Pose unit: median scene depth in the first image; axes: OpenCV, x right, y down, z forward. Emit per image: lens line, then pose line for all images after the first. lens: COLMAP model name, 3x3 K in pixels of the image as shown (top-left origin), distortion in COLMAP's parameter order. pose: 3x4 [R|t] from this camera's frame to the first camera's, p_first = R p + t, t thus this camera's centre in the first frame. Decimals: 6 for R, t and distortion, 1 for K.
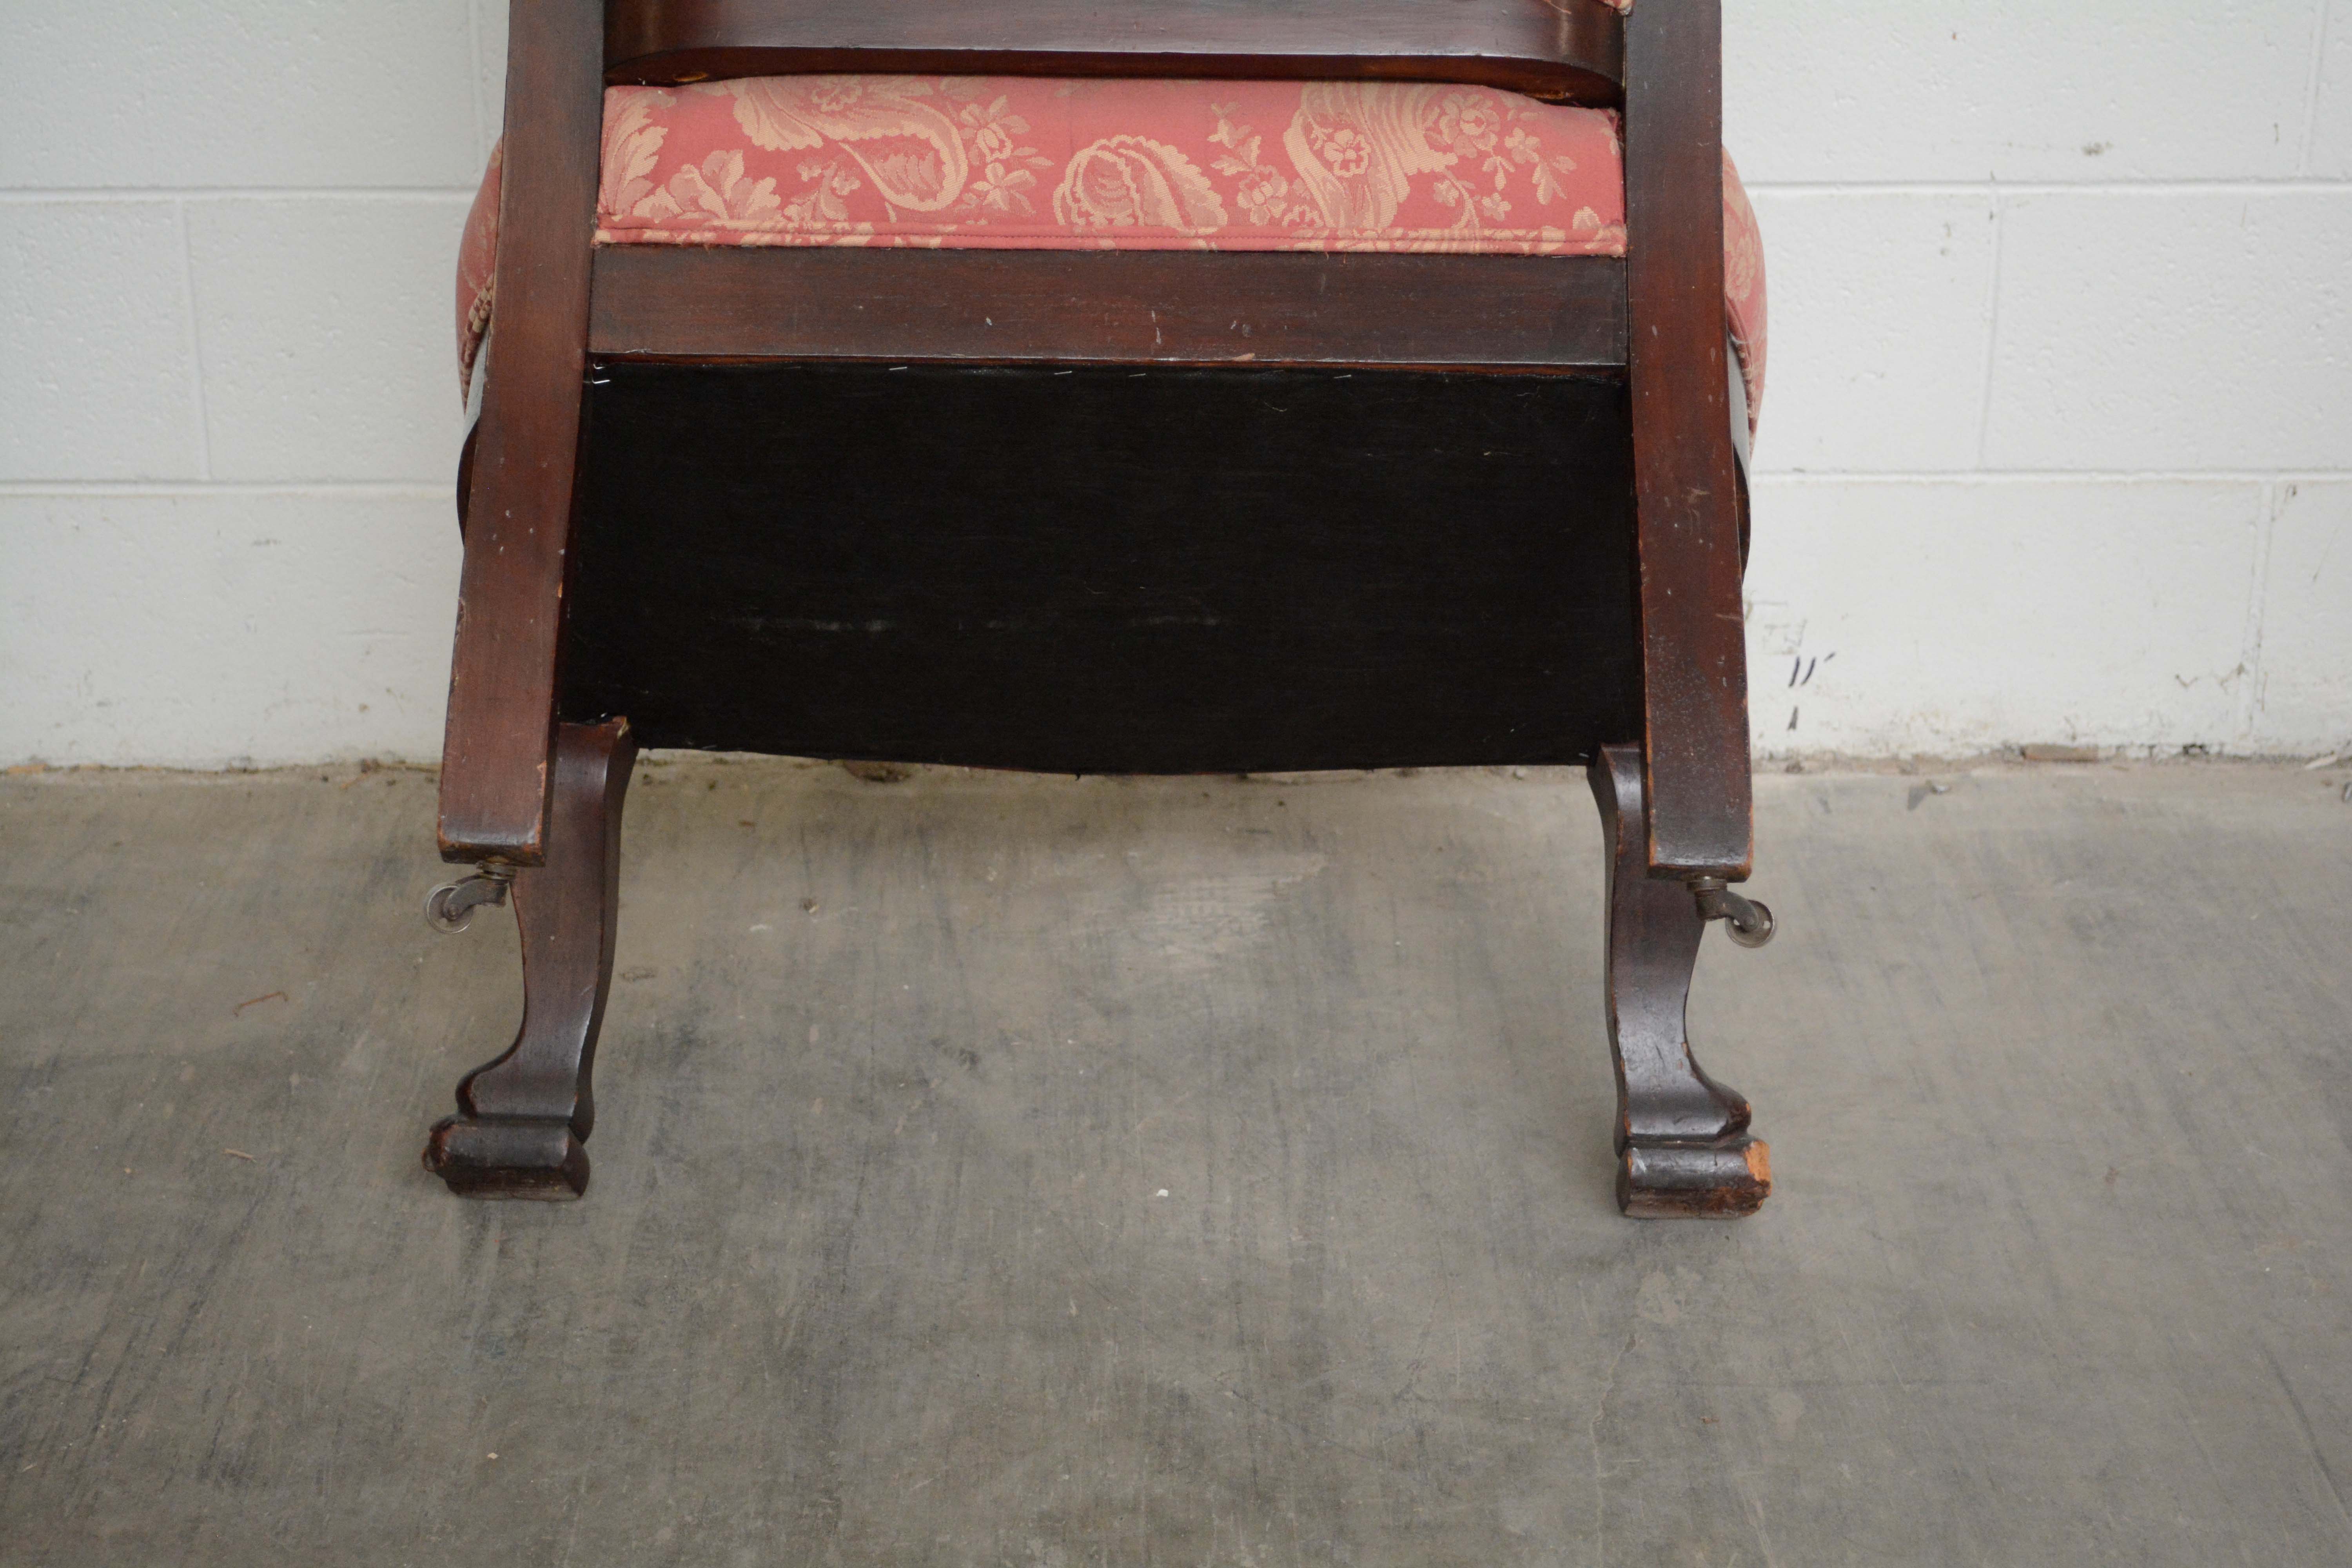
lens RADIAL K [[4283.3, 0, 1181.9], [0, 4283.3, 766.2], [0, 0, 1]] dist [0.022658, 0.000000]
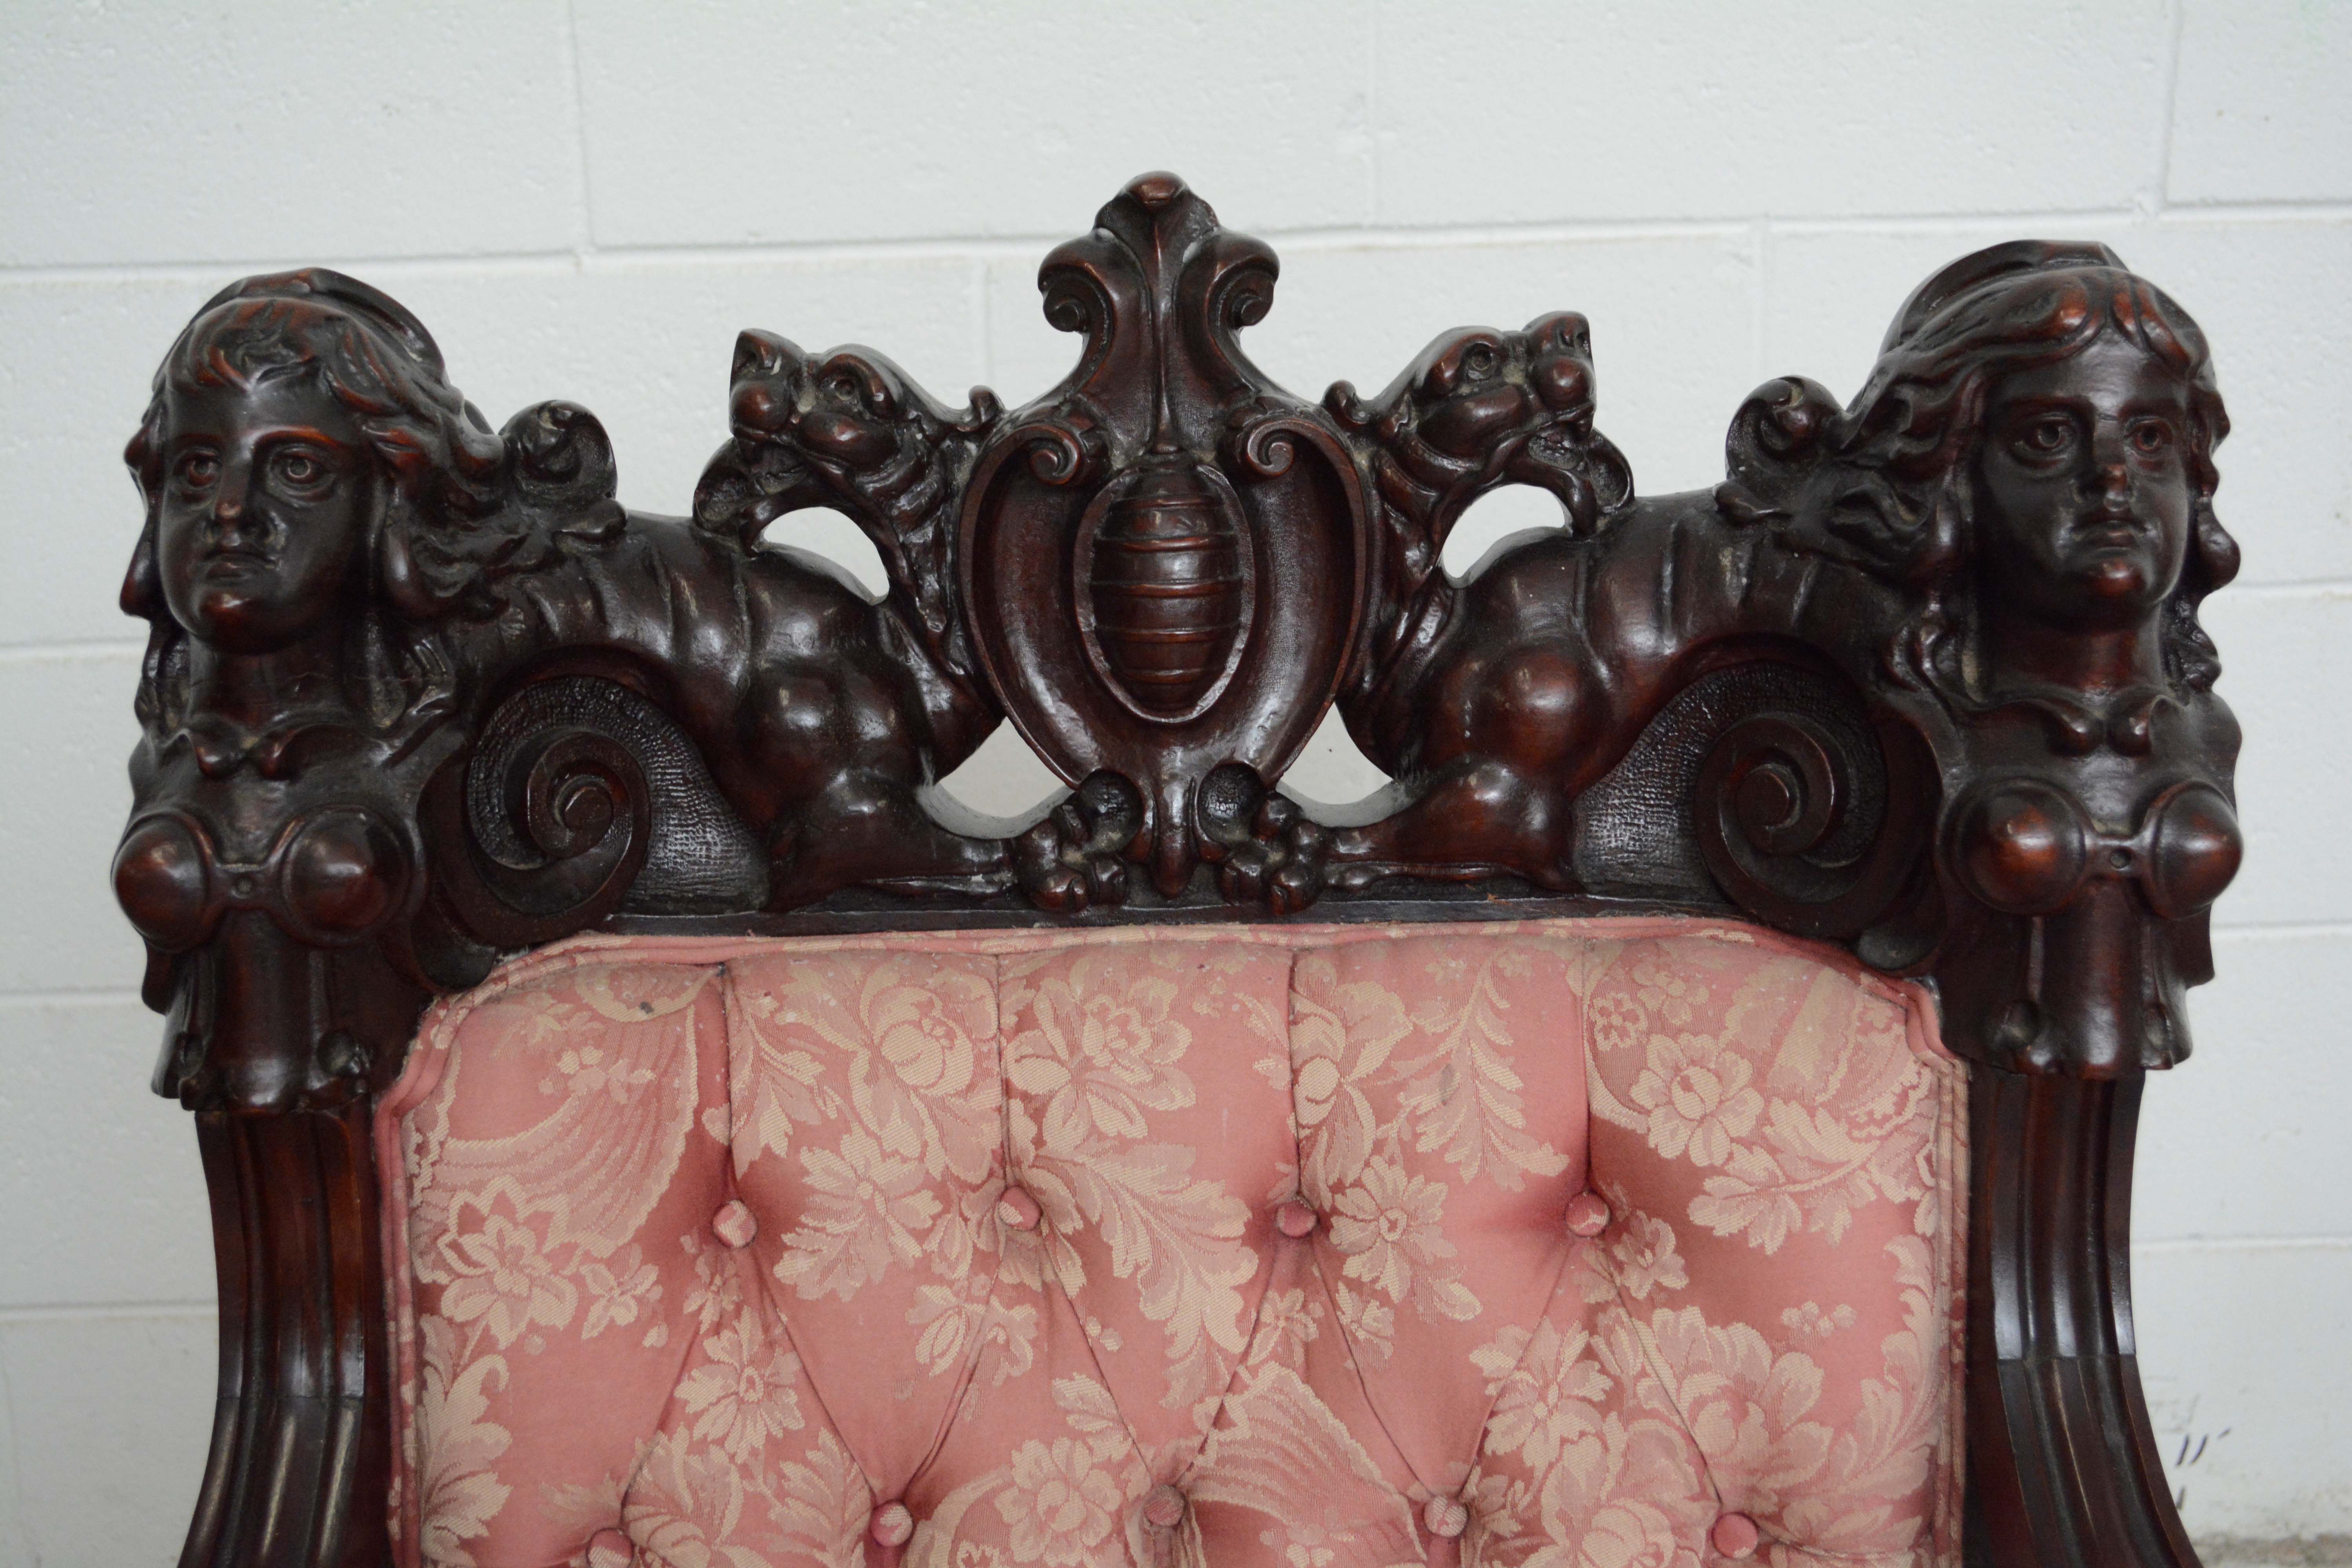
lens RADIAL K [[3527.4, 0, 1177.0], [0, 3527.4, 768.6], [0, 0, 1]] dist [-0.014225, 0.000000]
pose [[0.999689, -0.022482, -0.010777, -0.049790], [0.022622, 0.999659, 0.013054, -0.178632], [0.010479, -0.013294, 0.999857, 0.303227]]
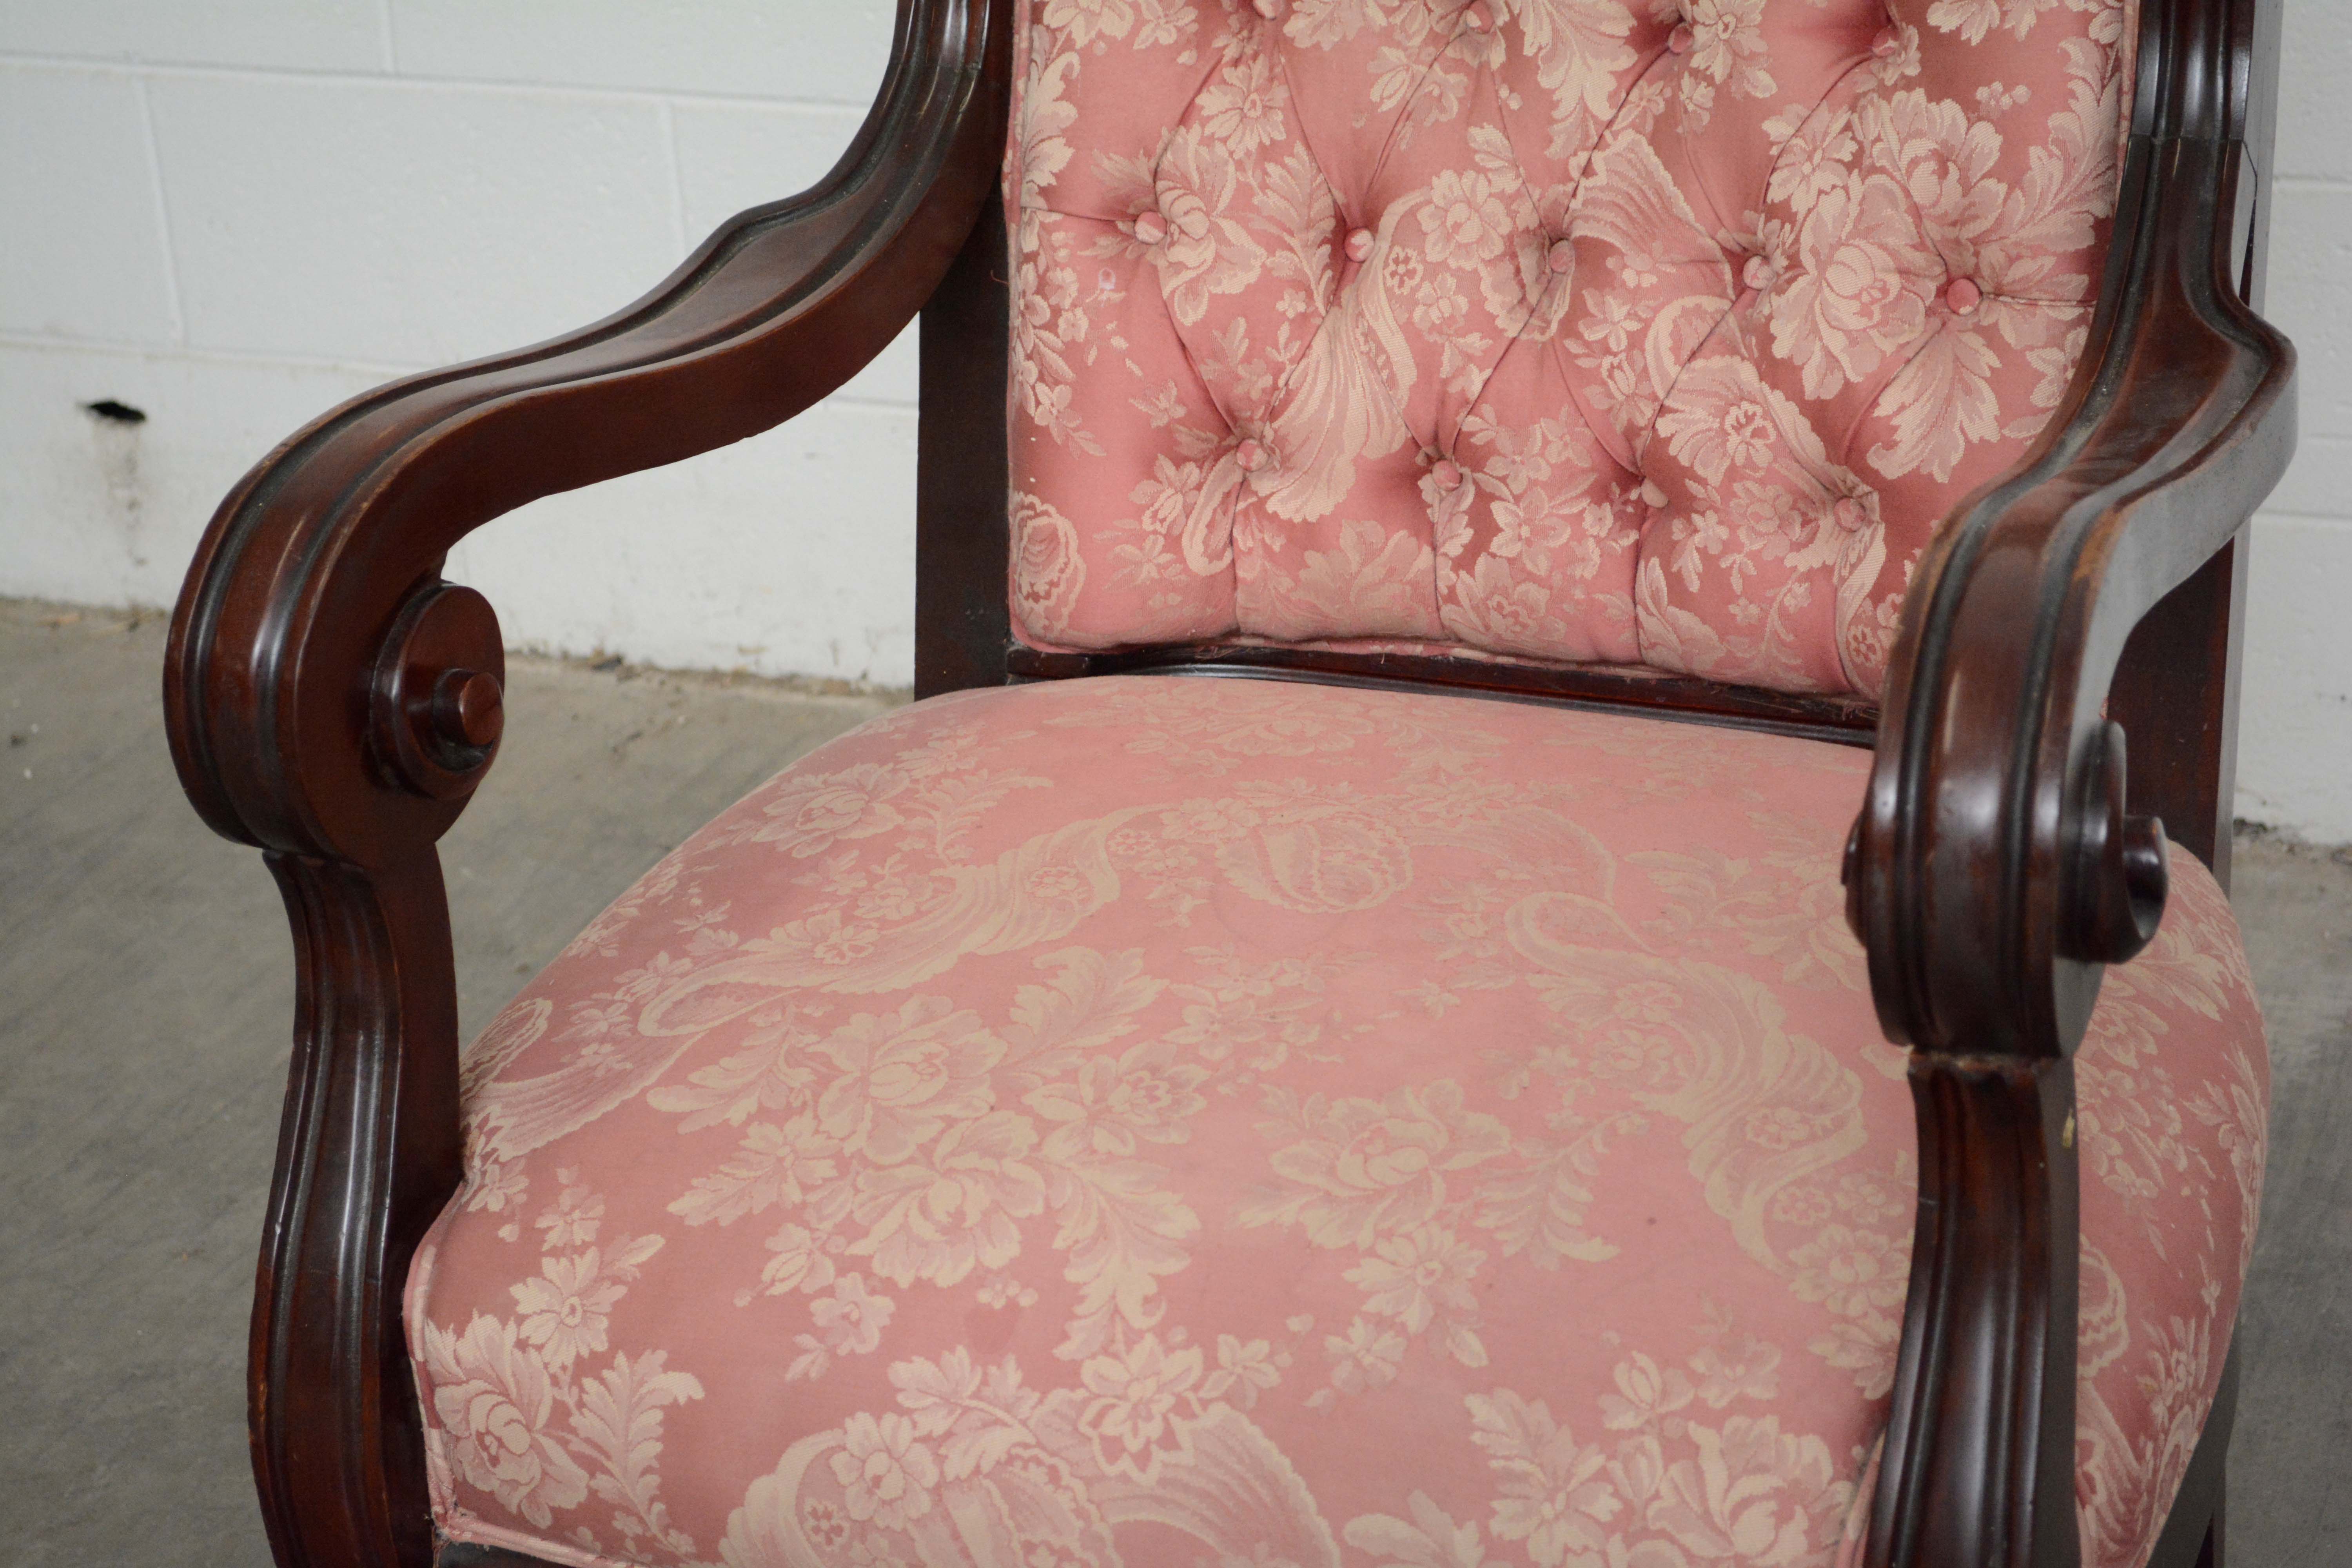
lens RADIAL K [[4779.5, 0, 1154.5], [0, 4779.5, 764.2], [0, 0, 1]] dist [0.053703, 0.000000]
pose [[0.913624, 0.106056, -0.392483, 0.168817], [-0.089995, 0.994184, 0.059157, -0.054439], [0.396474, -0.018726, 0.917855, 0.031084]]
